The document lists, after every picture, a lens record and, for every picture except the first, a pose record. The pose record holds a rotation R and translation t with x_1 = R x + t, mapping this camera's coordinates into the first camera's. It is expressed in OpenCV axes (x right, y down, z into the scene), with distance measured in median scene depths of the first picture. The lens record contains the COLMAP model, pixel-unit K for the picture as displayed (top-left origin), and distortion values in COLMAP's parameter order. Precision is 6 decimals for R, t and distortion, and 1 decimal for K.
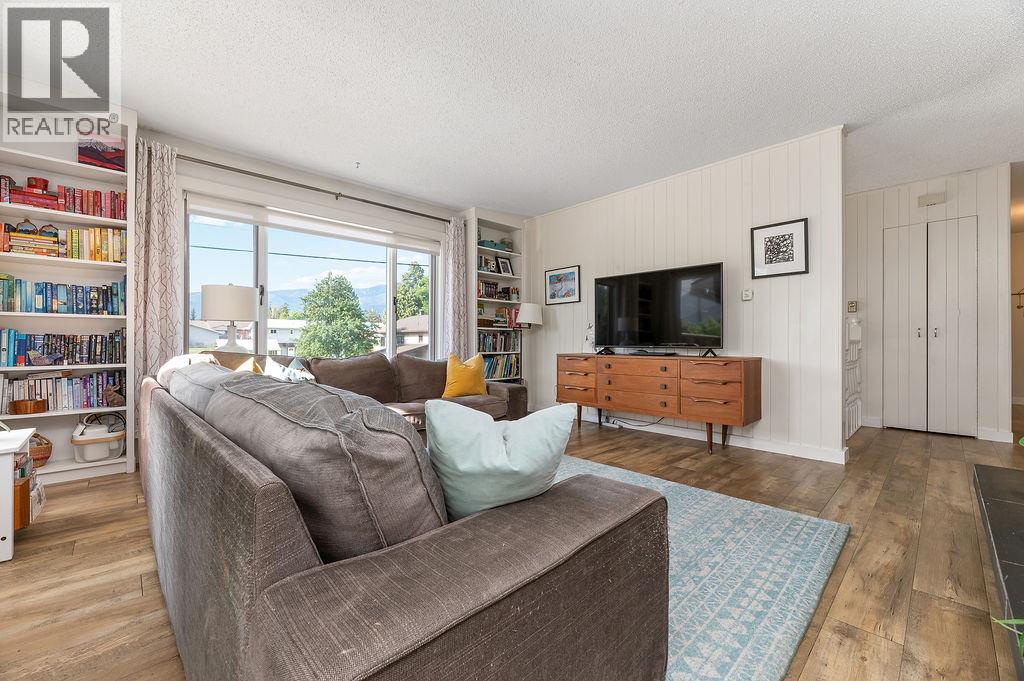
lens RADIAL K [[410.9, 0, 510.3], [0, 410.9, 340.7], [0, 0, 1]] dist [0.000826, 0.000090]
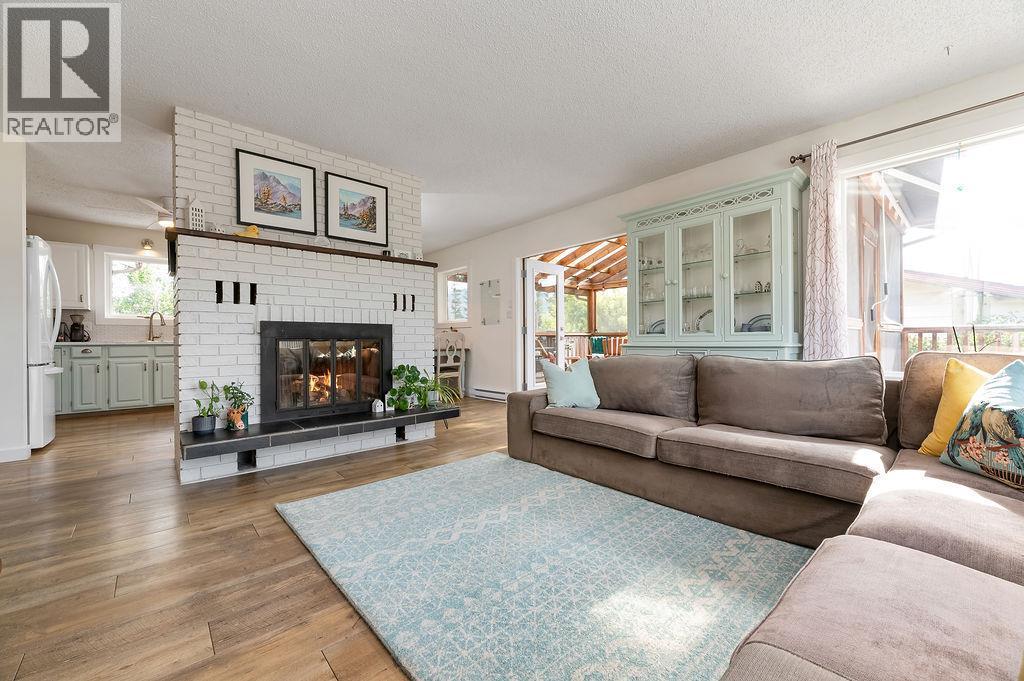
lens RADIAL K [[410.9, 0, 510.3], [0, 410.9, 340.7], [0, 0, 1]] dist [0.000826, 0.000090]
pose [[-0.999357, 0.006324, 0.035291, 0.108734], [0.006190, 0.999973, -0.003914, 0.007274], [-0.035314, -0.003693, -0.999369, 1.605873]]
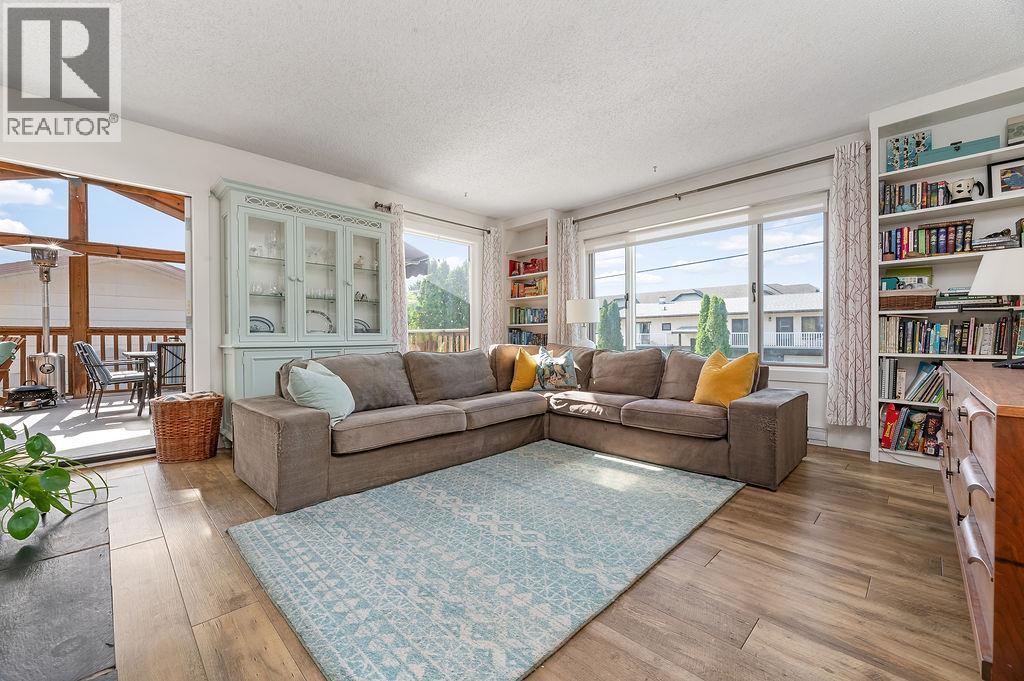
lens RADIAL K [[410.9, 0, 510.3], [0, 410.9, 340.7], [0, 0, 1]] dist [0.000826, 0.000090]
pose [[0.026817, 0.008254, -0.999606, 0.952659], [0.008698, 0.999926, 0.008490, 0.000407], [0.999603, -0.008922, 0.026743, 0.842409]]
